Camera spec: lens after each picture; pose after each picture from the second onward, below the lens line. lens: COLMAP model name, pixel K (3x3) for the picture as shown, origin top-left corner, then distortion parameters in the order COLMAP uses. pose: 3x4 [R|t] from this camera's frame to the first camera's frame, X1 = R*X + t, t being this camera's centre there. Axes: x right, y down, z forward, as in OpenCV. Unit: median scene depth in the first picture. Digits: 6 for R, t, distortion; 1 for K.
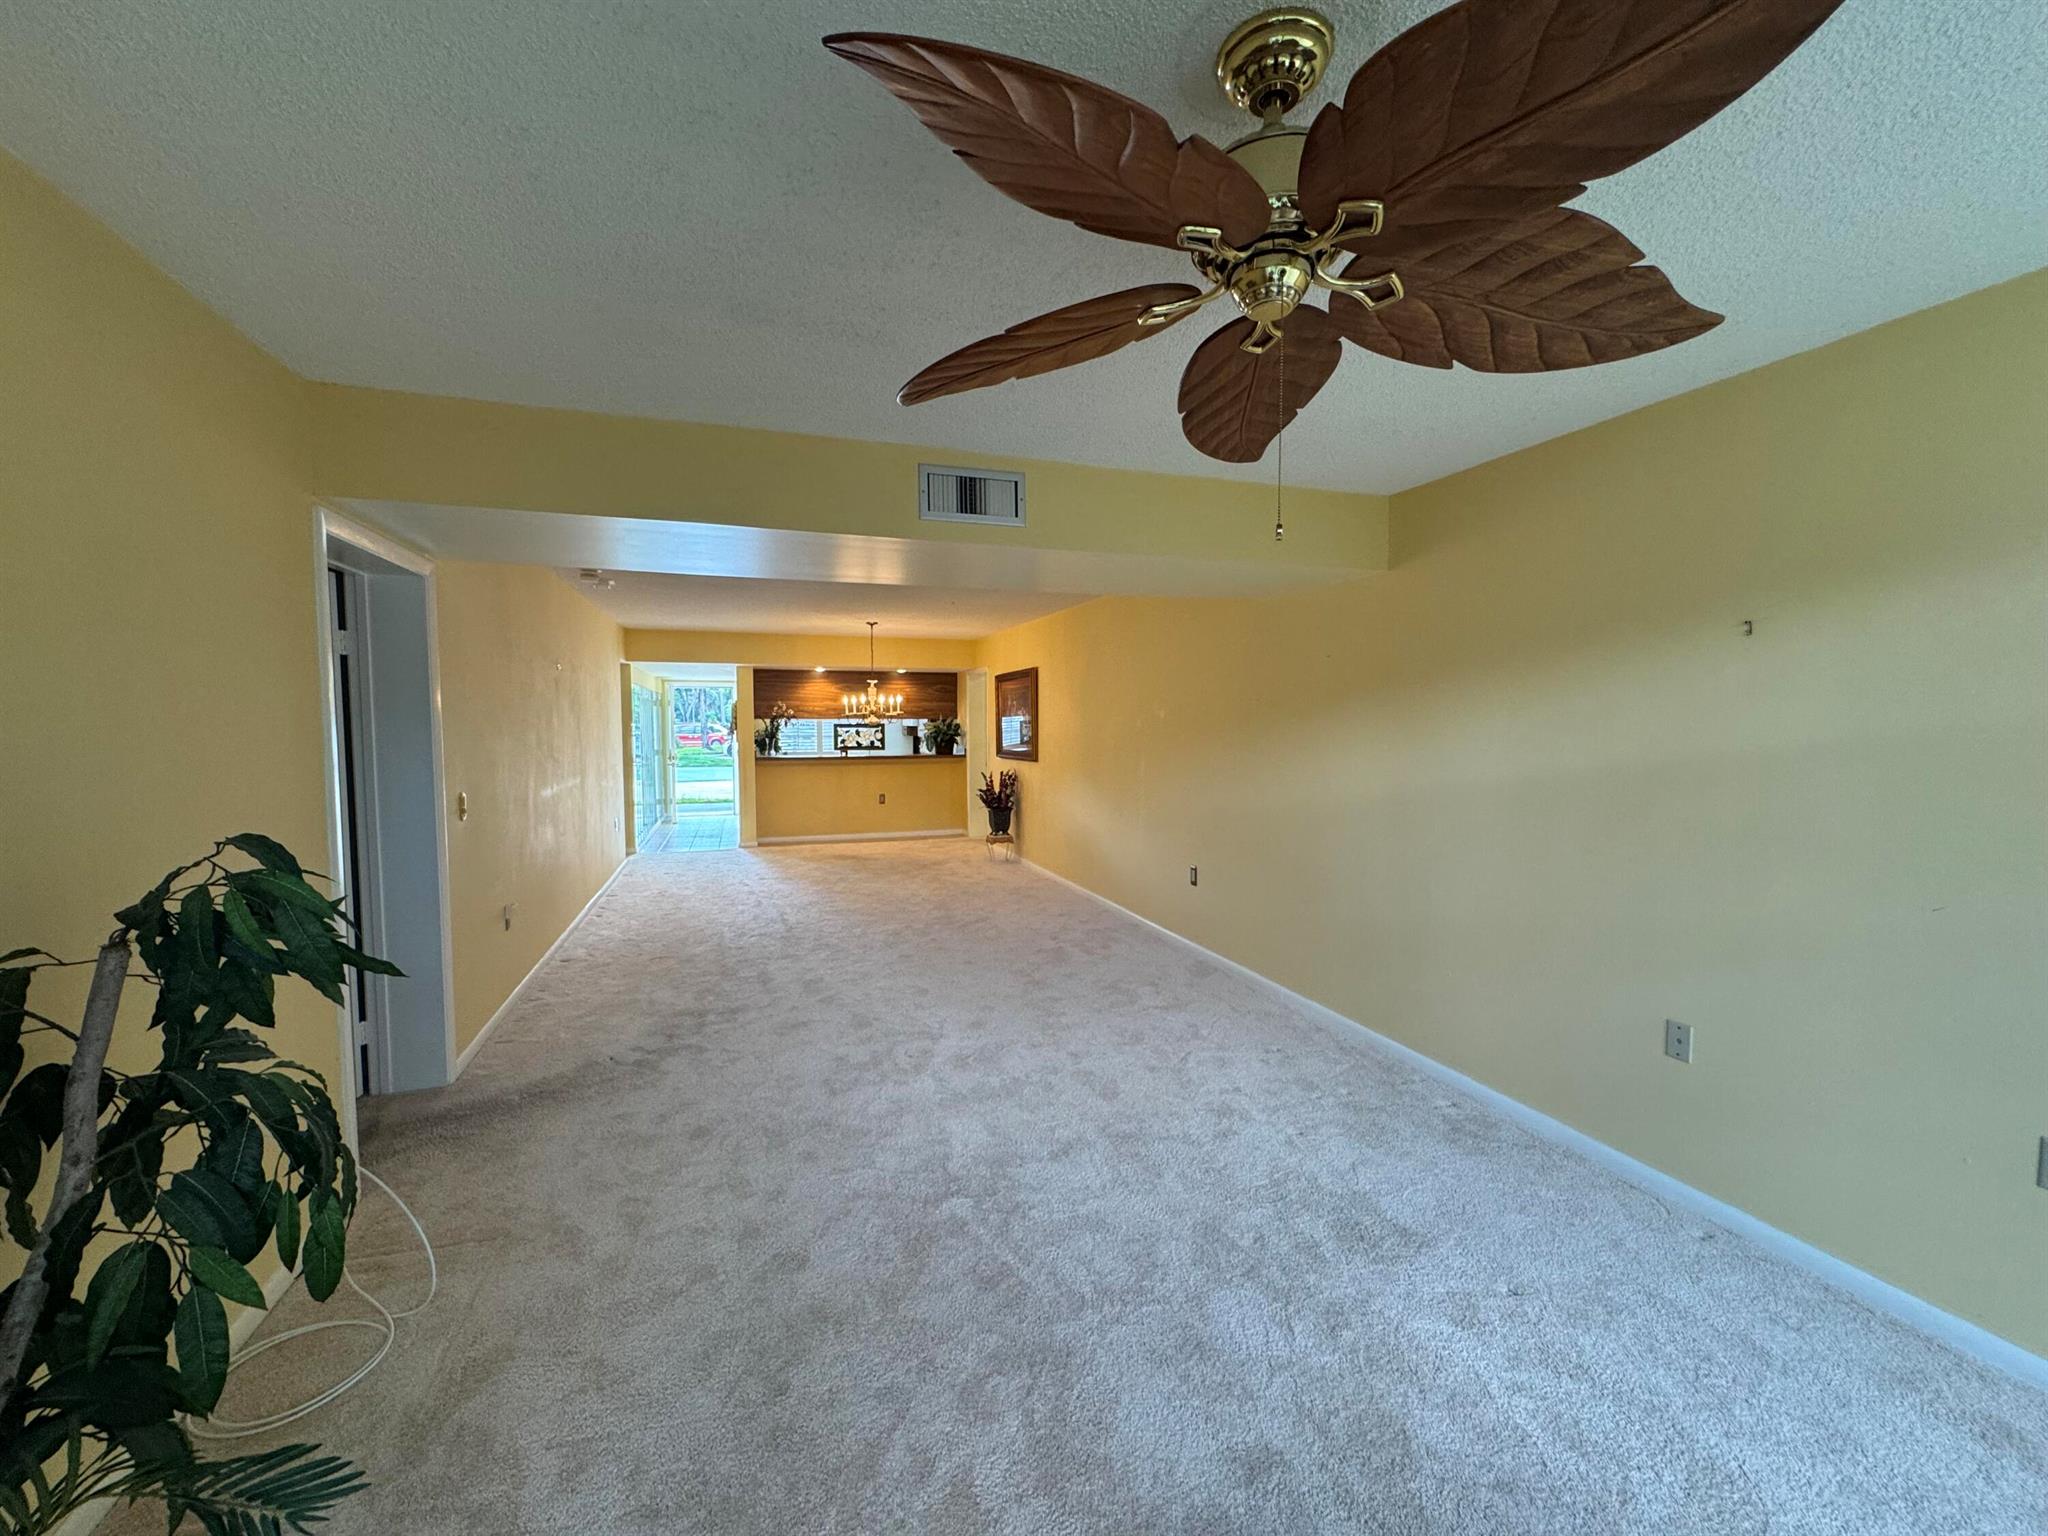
lens RADIAL K [[812.2, 0, 1018.2], [0, 812.2, 768.0], [0, 0, 1]] dist [-0.003117, 0.002204]
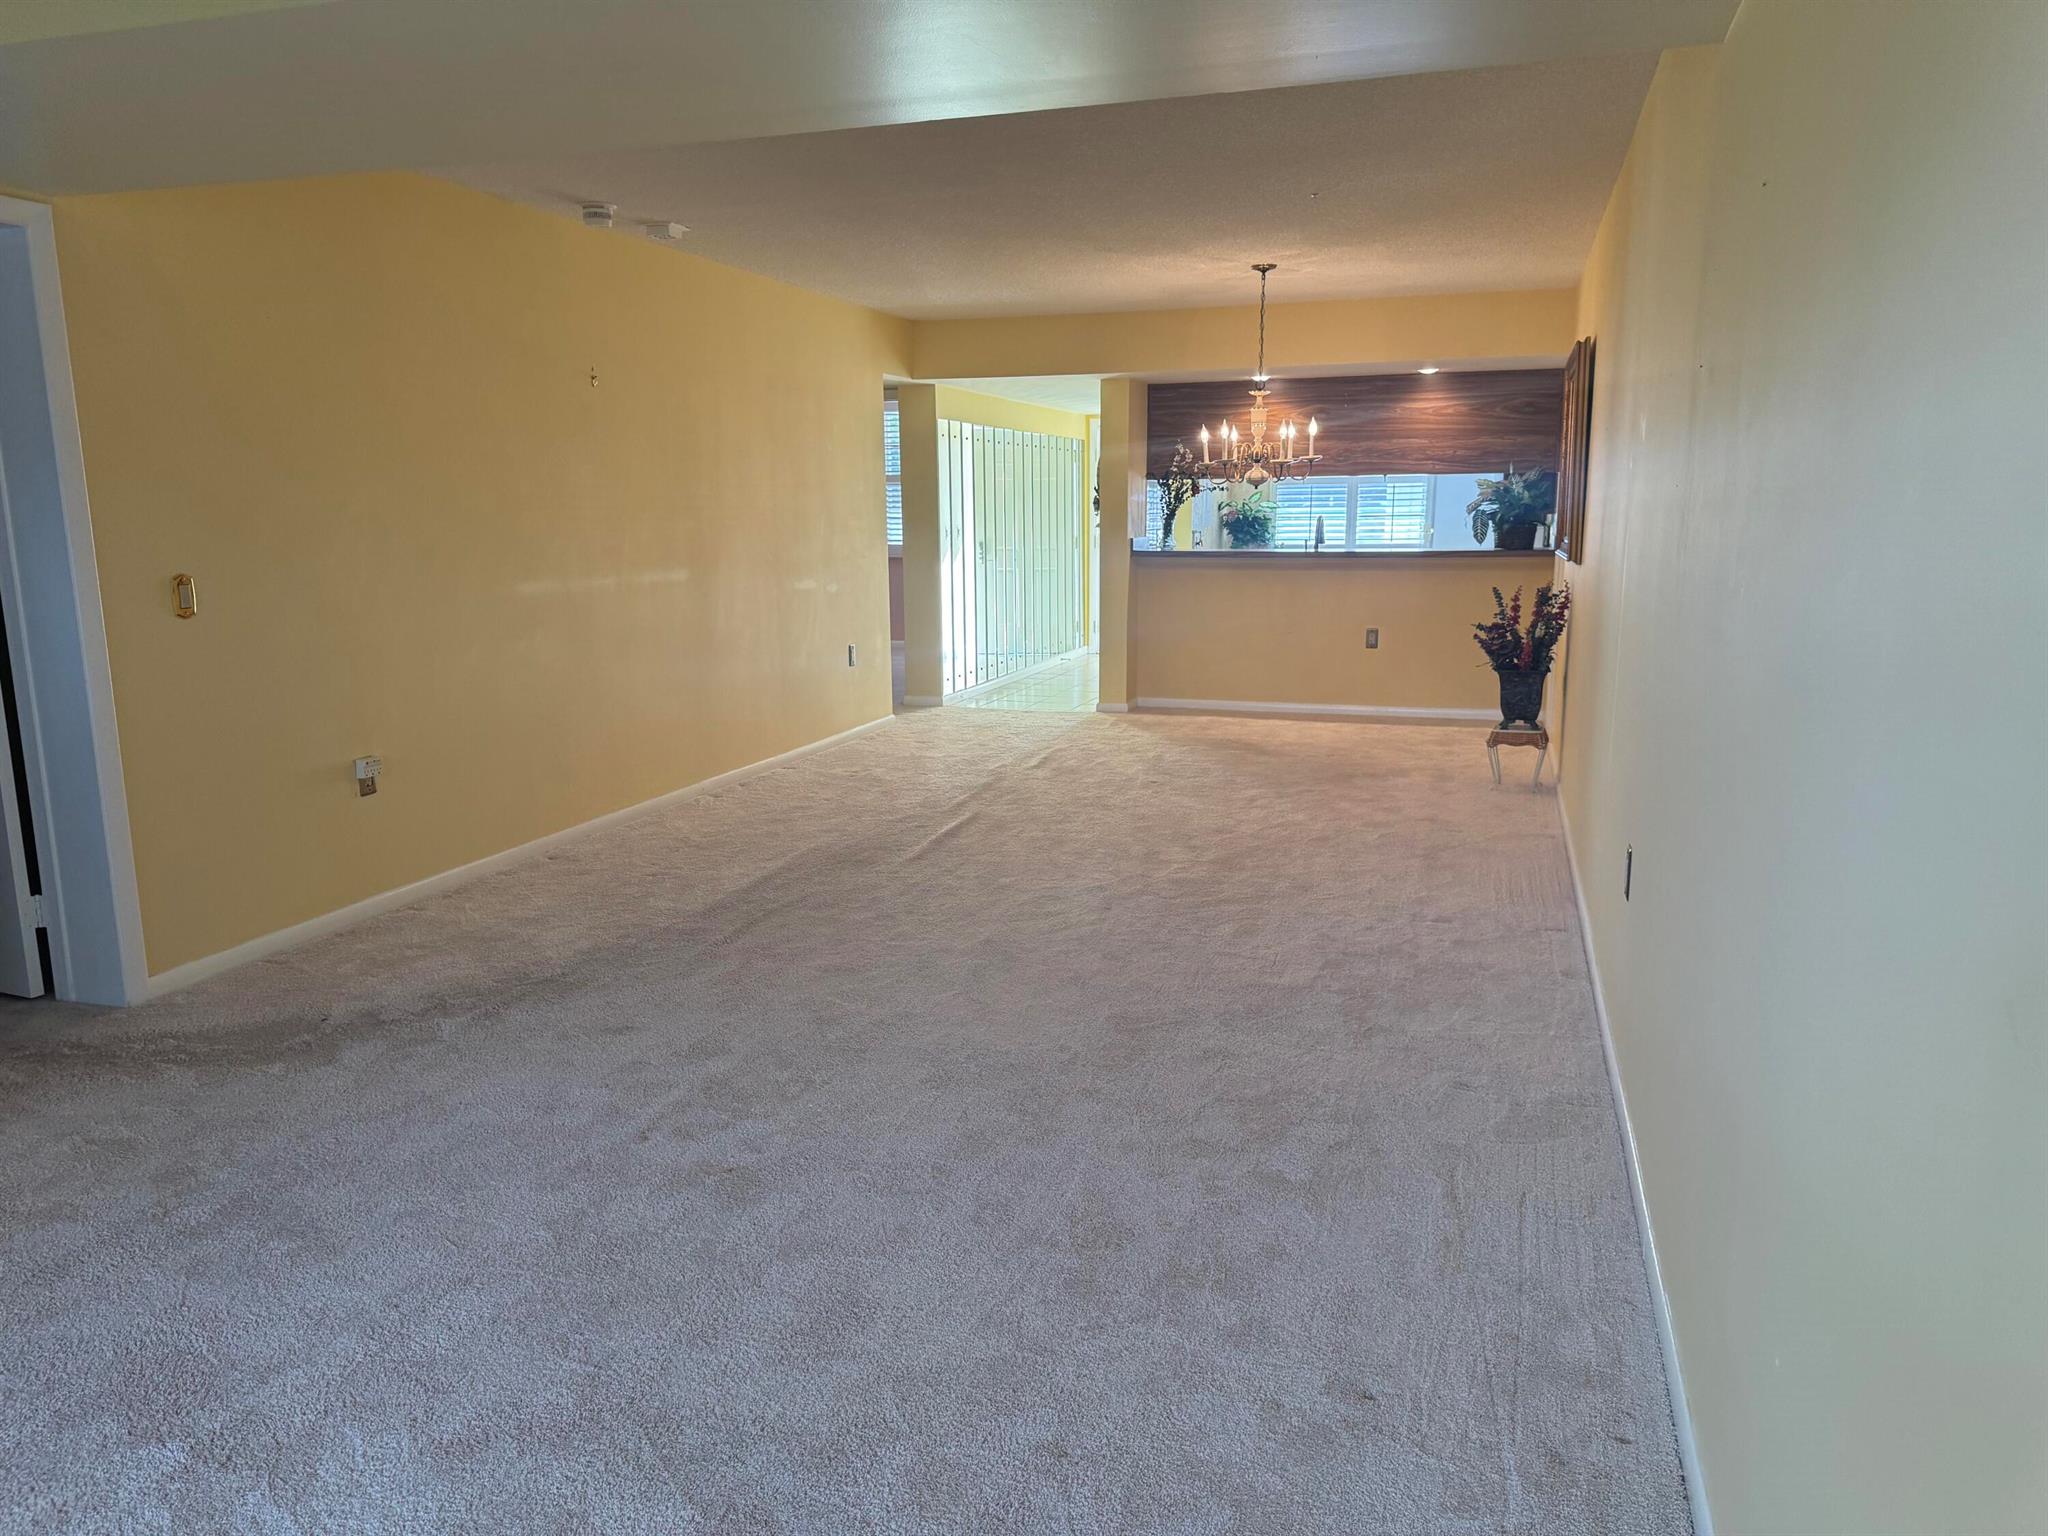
lens RADIAL K [[1429.1, 0, 1025.7], [0, 1429.1, 769.3], [0, 0, 1]] dist [0.055557, -0.052149]
pose [[0.799522, 0.103393, -0.591671, 0.242740], [-0.025740, 0.990066, 0.138230, 0.001948], [0.600085, -0.095288, 0.794240, 0.203563]]
